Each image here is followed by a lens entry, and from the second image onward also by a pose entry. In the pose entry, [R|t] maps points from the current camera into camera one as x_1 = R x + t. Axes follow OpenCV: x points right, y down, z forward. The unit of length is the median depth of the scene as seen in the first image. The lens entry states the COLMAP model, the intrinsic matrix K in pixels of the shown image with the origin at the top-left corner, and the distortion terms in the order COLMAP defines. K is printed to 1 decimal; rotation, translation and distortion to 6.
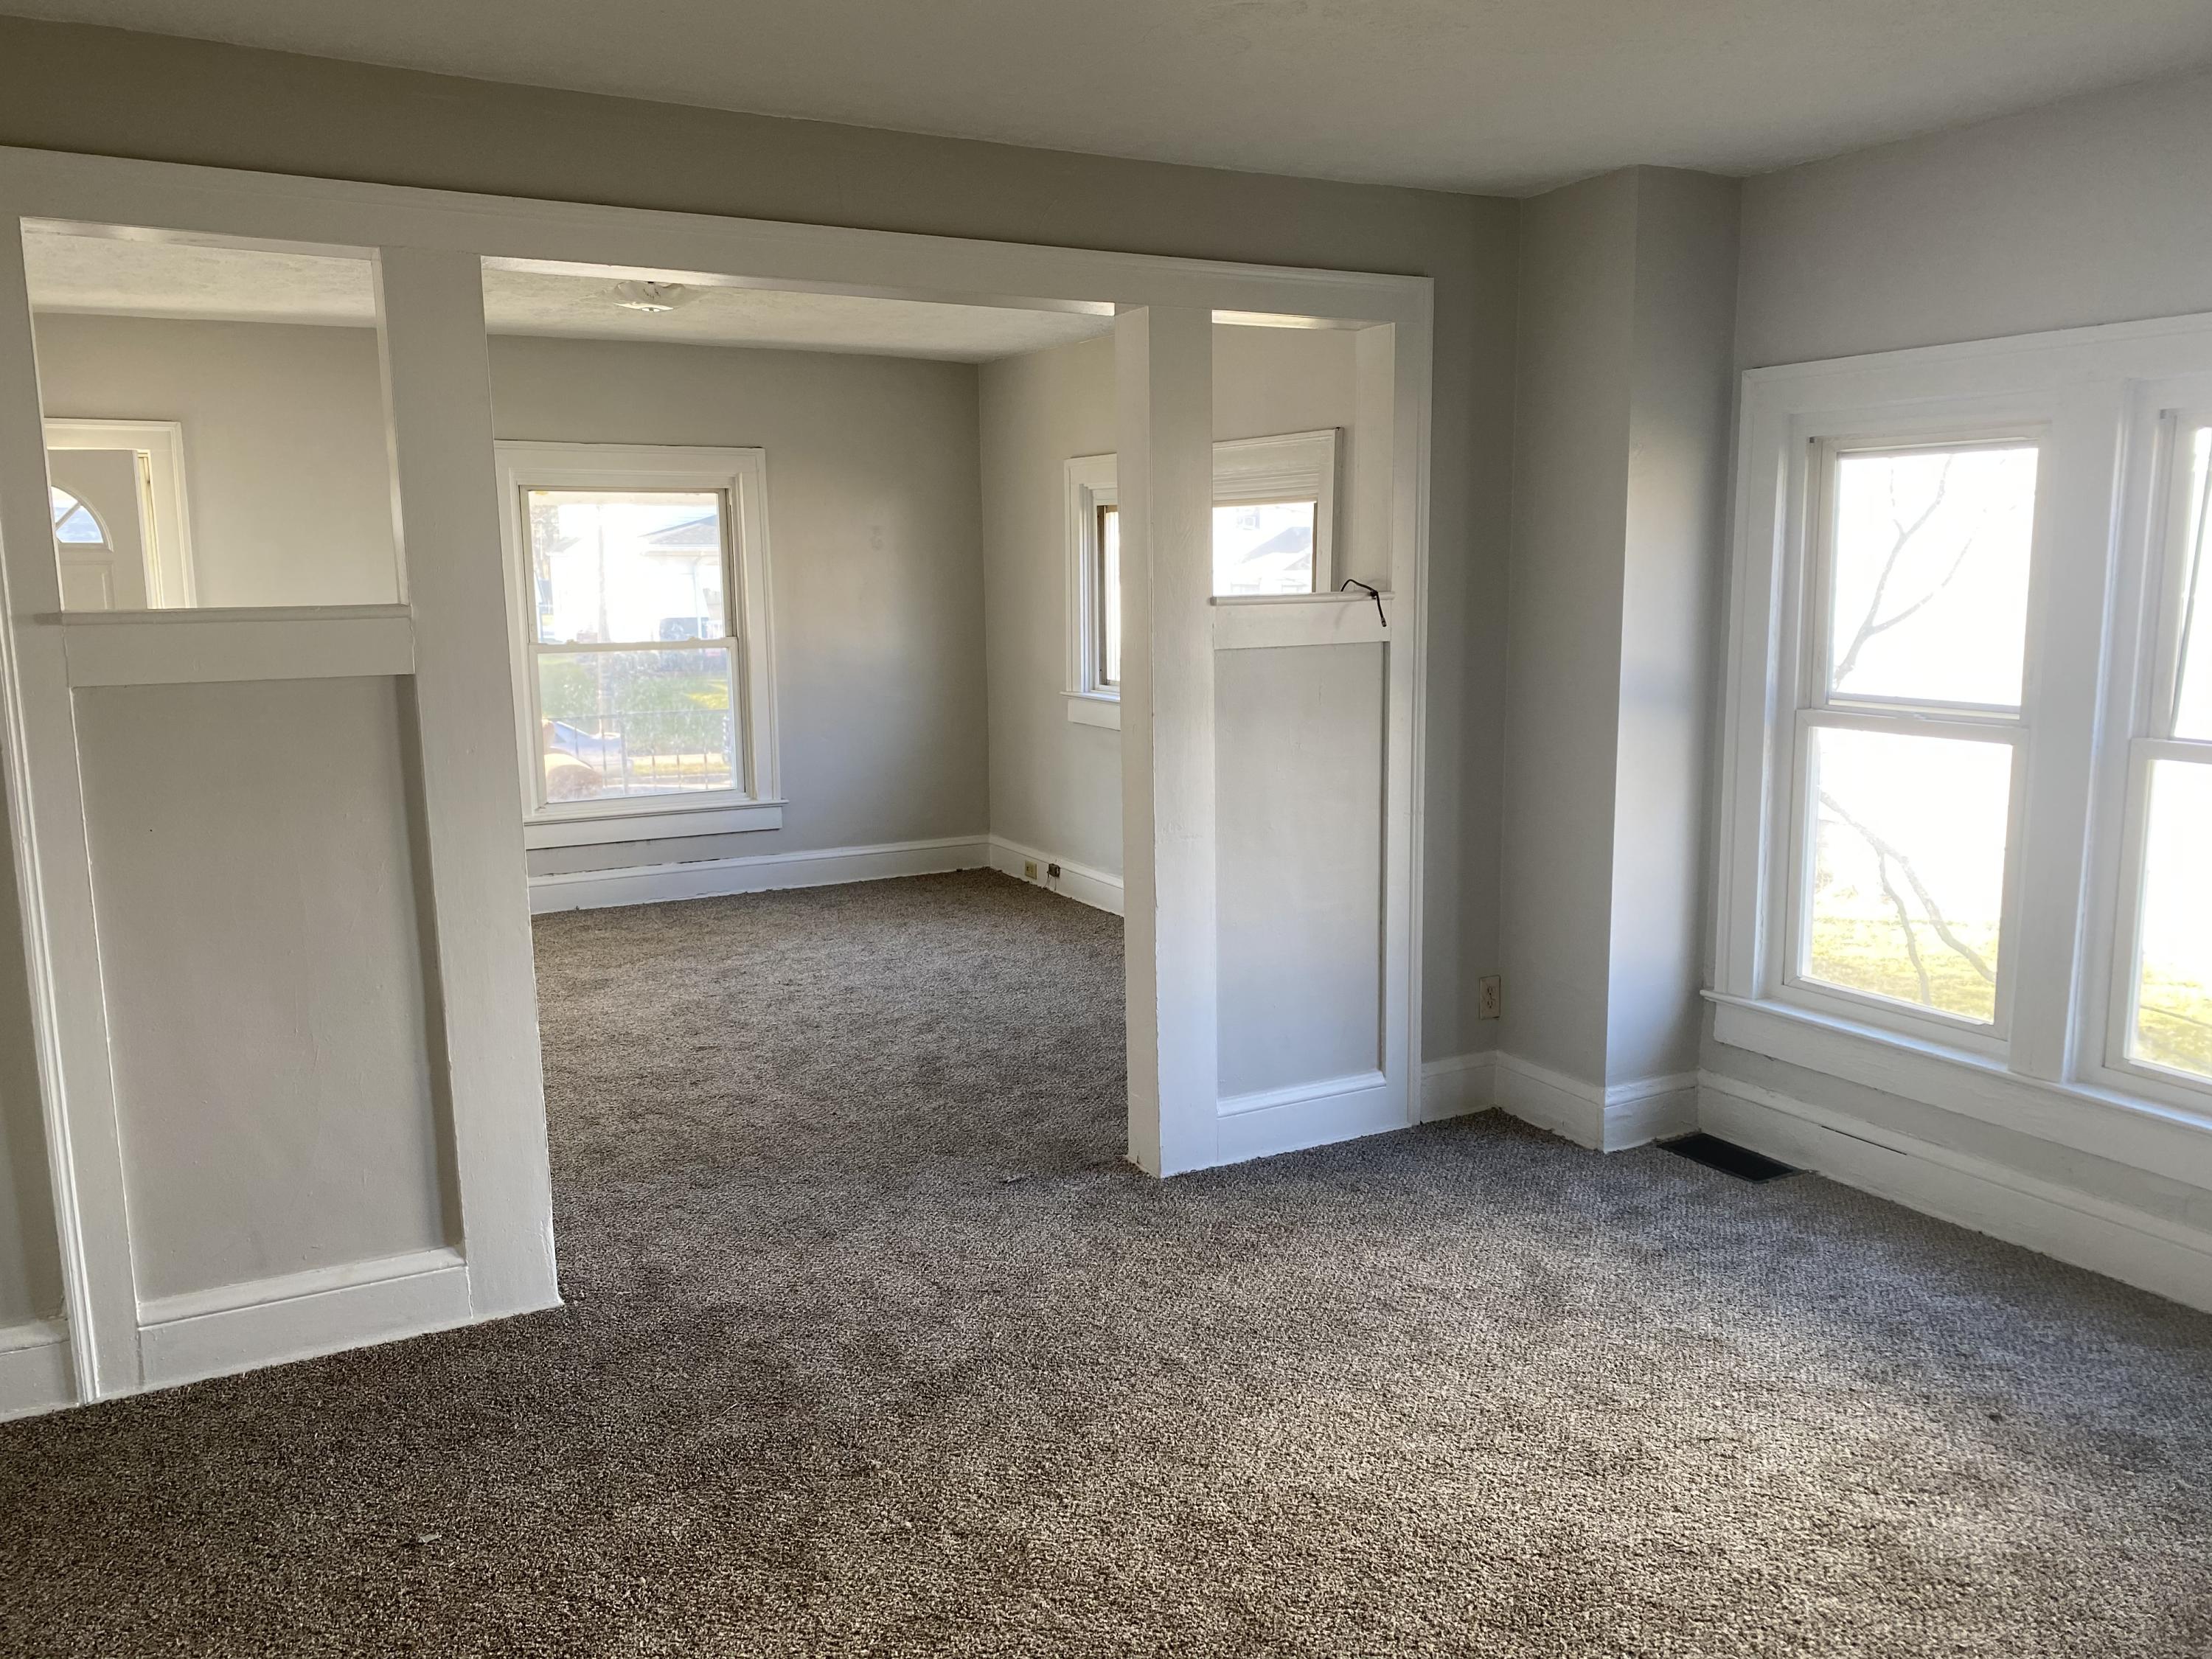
lens RADIAL K [[1767.3, 0, 1106.0], [0, 1767.3, 829.5], [0, 0, 1]] dist [0.077613, -0.002864]
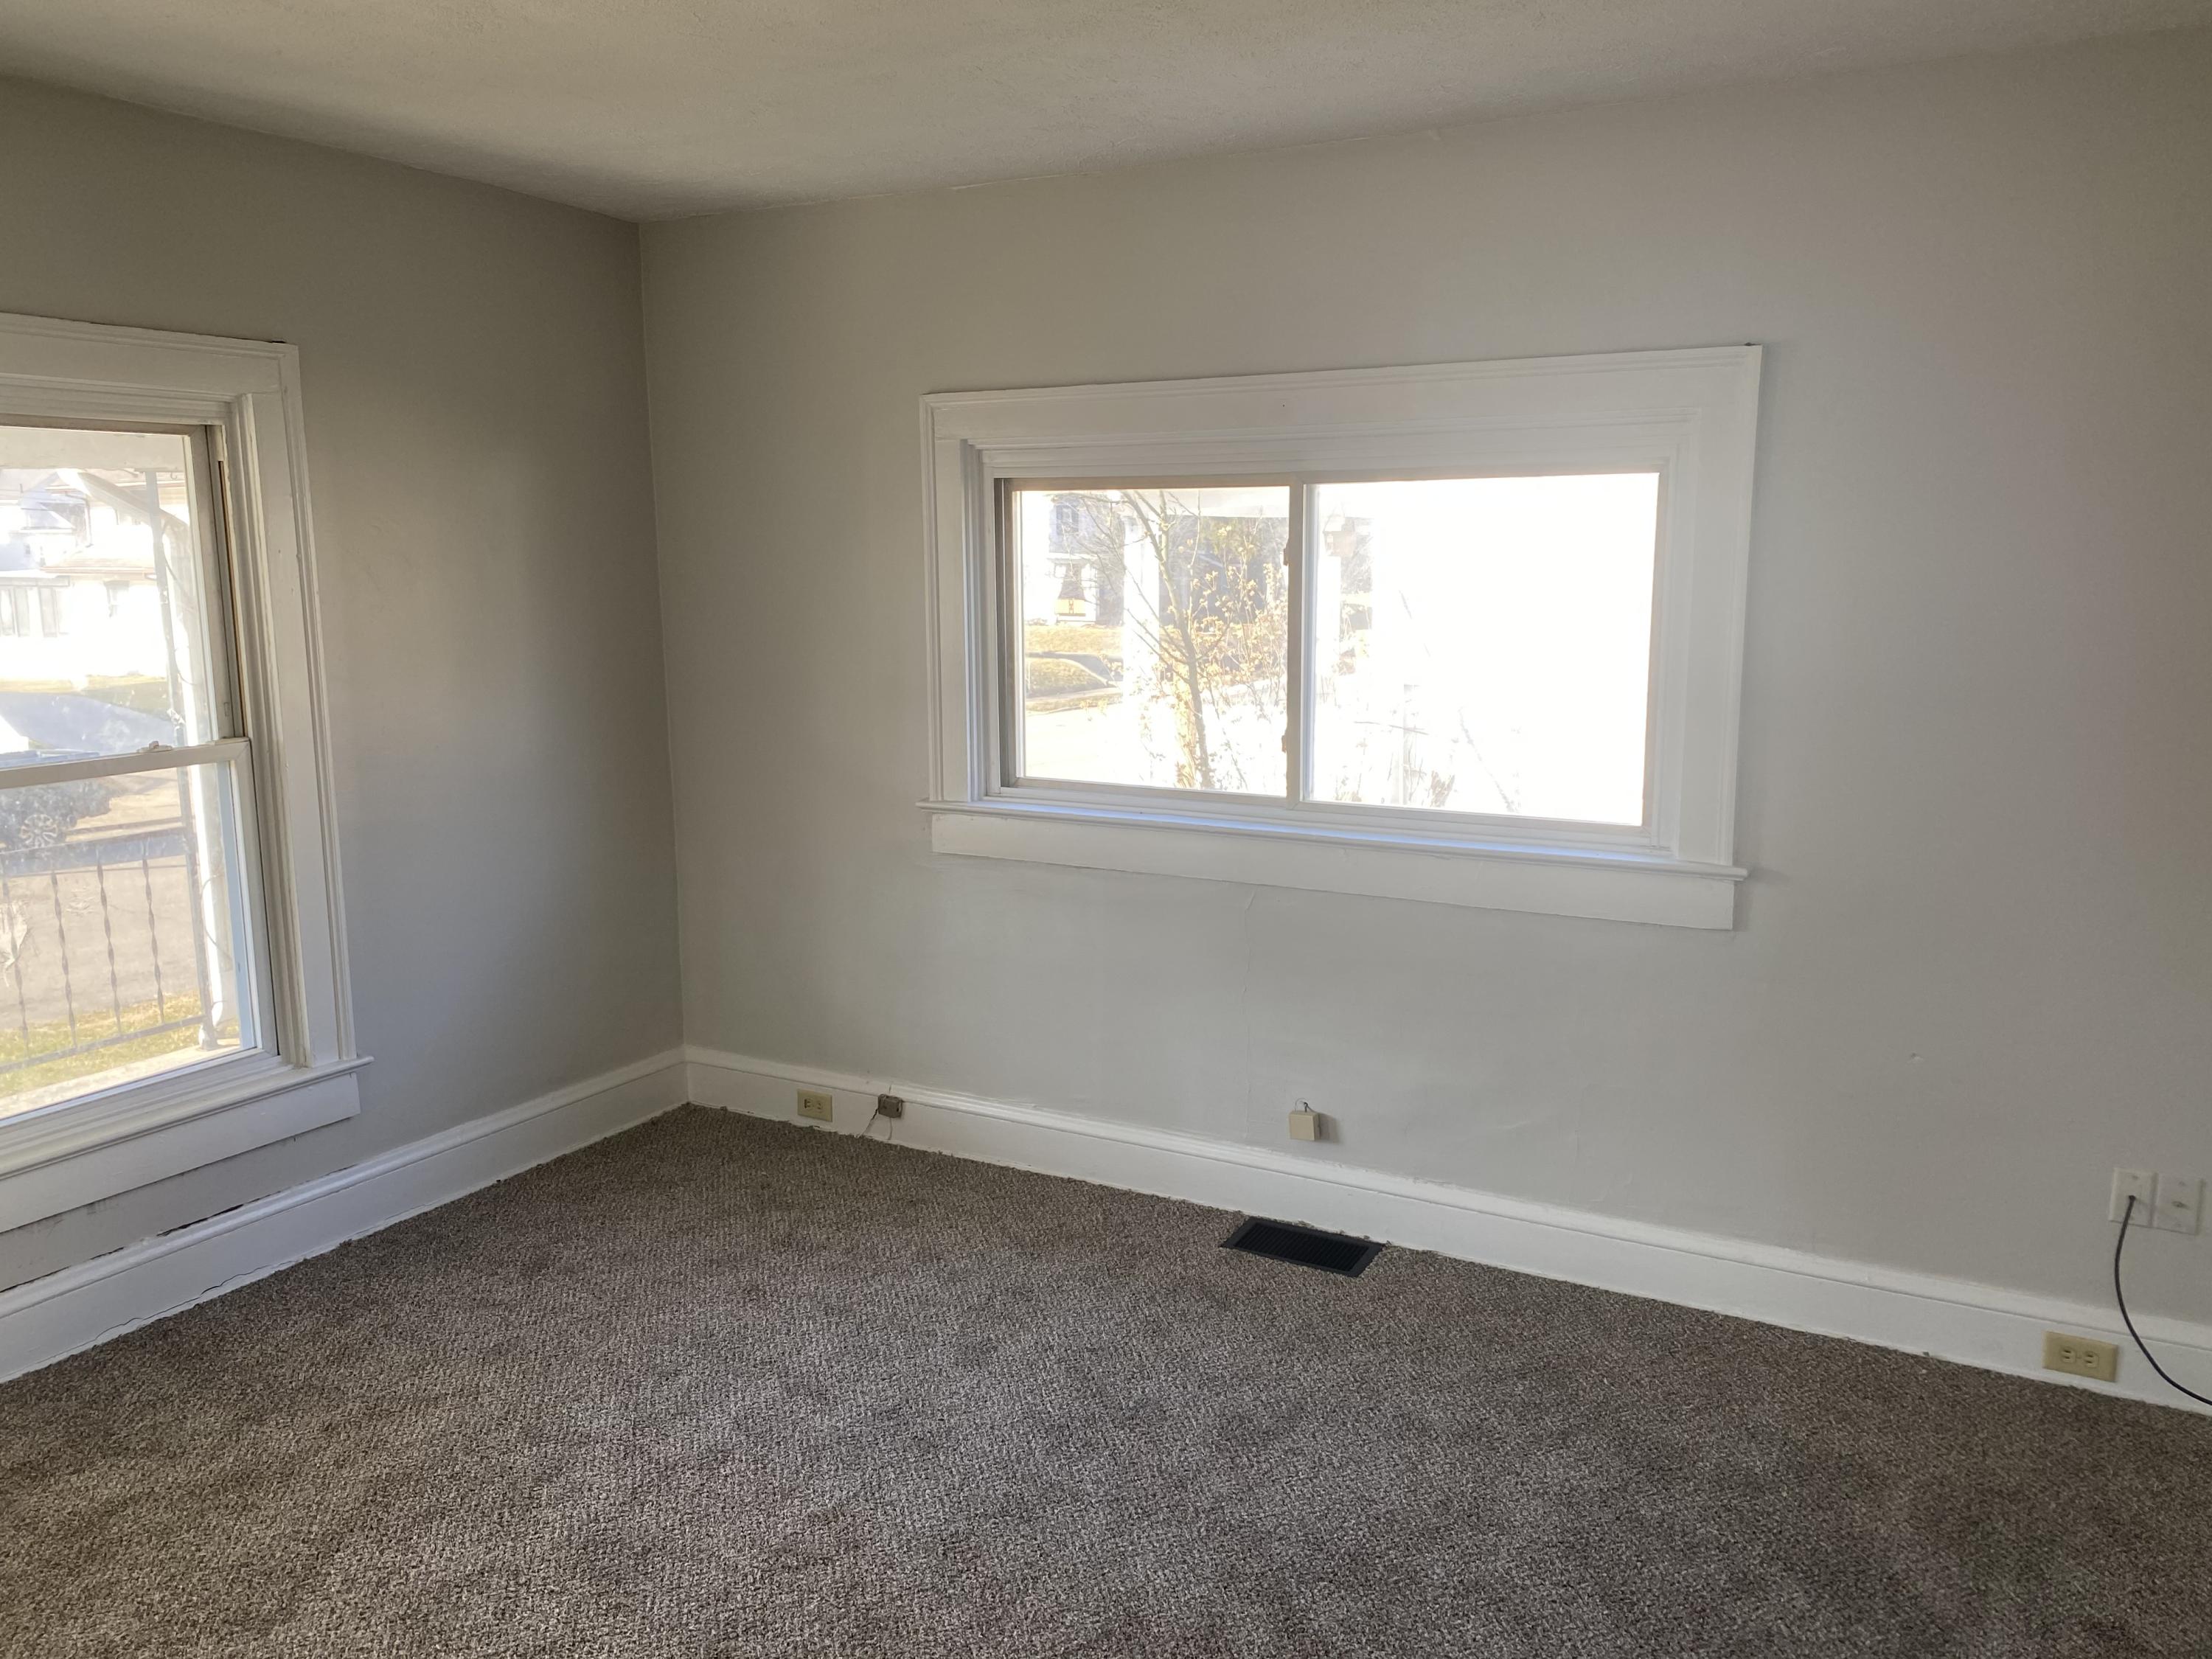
lens RADIAL K [[1767.3, 0, 1106.0], [0, 1767.3, 829.5], [0, 0, 1]] dist [0.077613, -0.002864]
pose [[0.850839, -0.085171, 0.518478, -0.266791], [0.085578, 0.996062, 0.023189, -0.075901], [-0.518411, 0.024640, 0.854777, 0.469475]]
